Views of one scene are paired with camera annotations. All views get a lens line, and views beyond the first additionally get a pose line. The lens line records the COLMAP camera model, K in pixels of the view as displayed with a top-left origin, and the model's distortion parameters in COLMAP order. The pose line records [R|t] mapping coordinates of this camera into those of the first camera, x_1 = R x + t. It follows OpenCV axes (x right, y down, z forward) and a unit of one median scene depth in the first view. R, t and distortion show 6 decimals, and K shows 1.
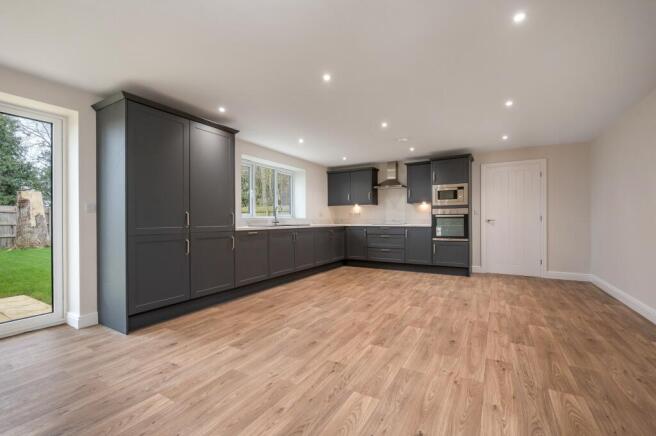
lens RADIAL K [[286.0, 0, 325.1], [0, 286.0, 223.0], [0, 0, 1]] dist [-0.012846, 0.001260]
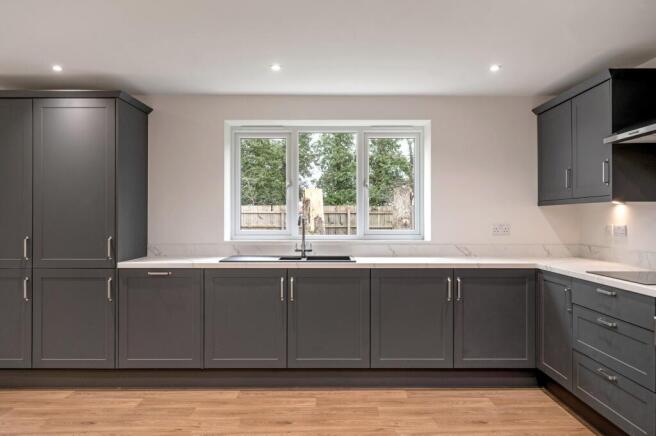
lens RADIAL K [[475.3, 0, 330.0], [0, 475.3, 213.3], [0, 0, 1]] dist [-0.022874, 0.006815]
pose [[0.506903, -0.004261, -0.861993, 0.386434], [-0.008352, 0.999917, -0.009854, -0.041005], [0.861963, 0.012195, 0.506825, 0.481104]]
